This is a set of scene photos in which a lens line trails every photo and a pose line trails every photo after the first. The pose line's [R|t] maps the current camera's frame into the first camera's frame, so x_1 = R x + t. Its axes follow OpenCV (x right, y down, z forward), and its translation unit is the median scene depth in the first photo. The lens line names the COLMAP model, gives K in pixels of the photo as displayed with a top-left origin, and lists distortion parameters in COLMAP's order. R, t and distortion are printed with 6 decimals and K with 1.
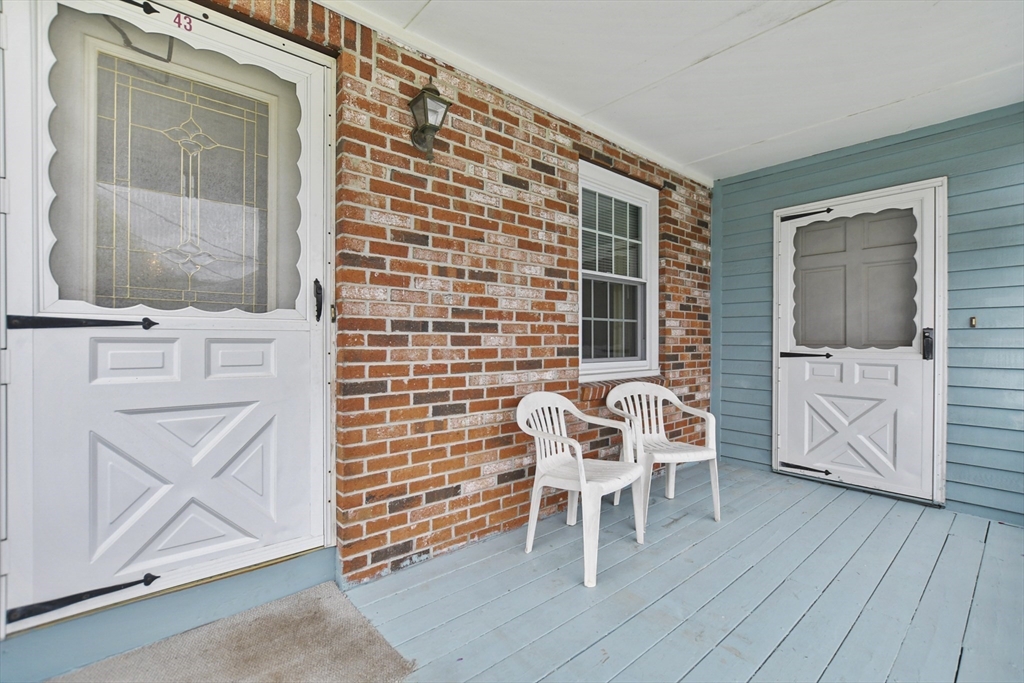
lens RADIAL K [[450.4, 0, 513.5], [0, 450.4, 346.7], [0, 0, 1]] dist [-0.013533, 0.004962]
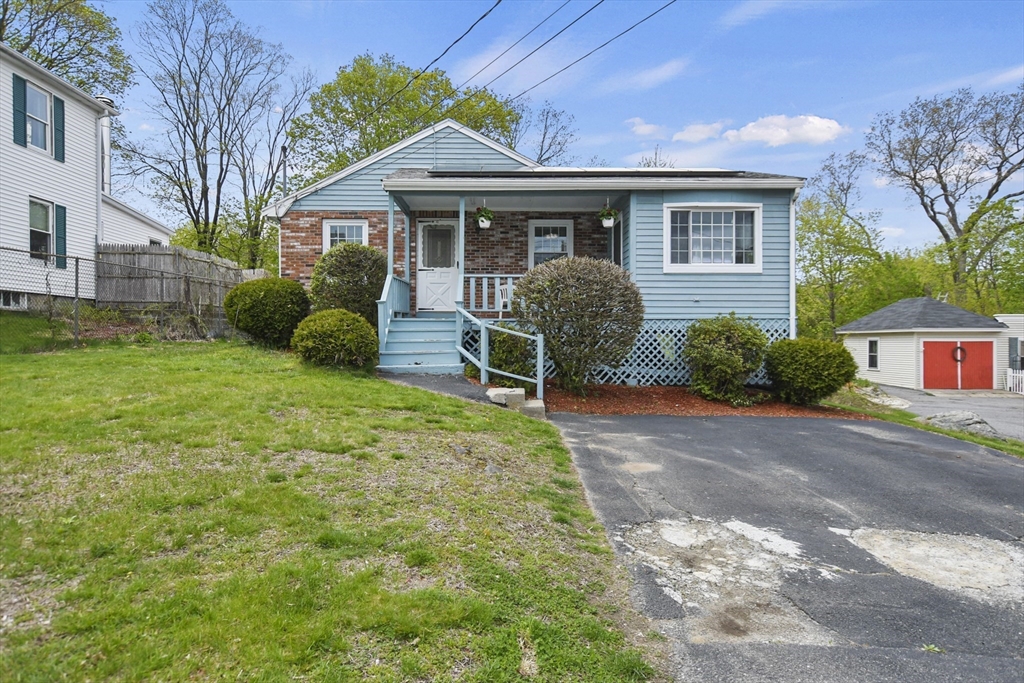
lens RADIAL K [[600.5, 0, 512.0], [0, 600.5, 341.5], [0, 0, 1]] dist [0.002662, 0.000098]
pose [[0.775559, 0.001299, -0.631274, 3.239990], [-0.004797, 0.999981, -0.003835, 0.588375], [0.631257, 0.006002, 0.775551, -2.923754]]
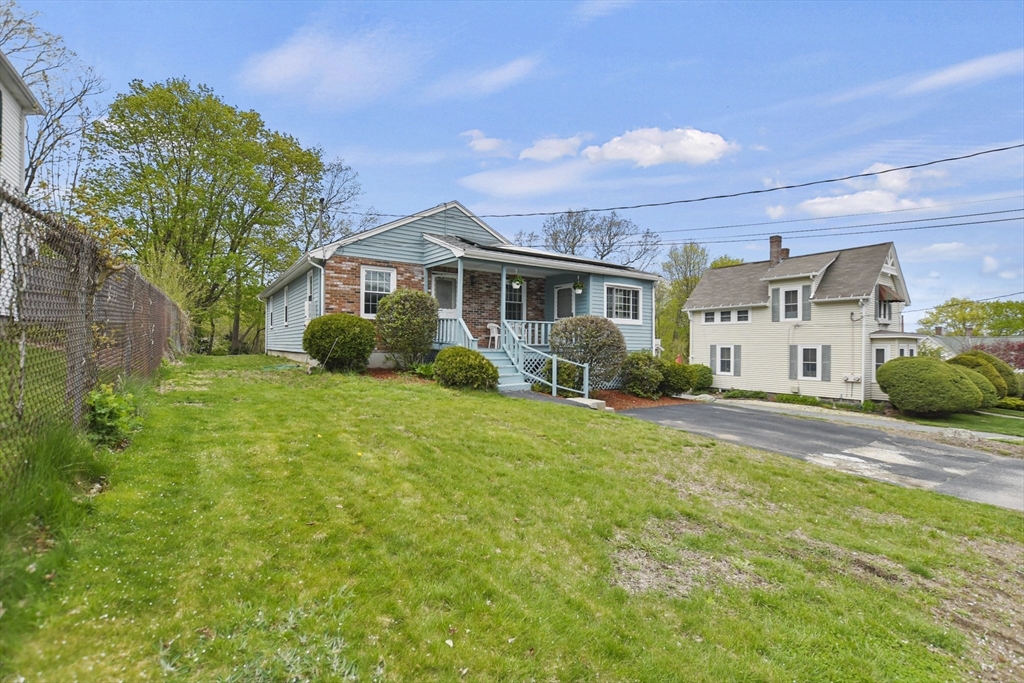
lens RADIAL K [[450.4, 0, 513.5], [0, 450.4, 346.7], [0, 0, 1]] dist [-0.013533, 0.004962]
pose [[0.995183, 0.008548, -0.097663, 0.839965], [-0.008910, 0.999955, -0.003264, 0.389242], [0.097631, 0.004118, 0.995214, -4.423210]]
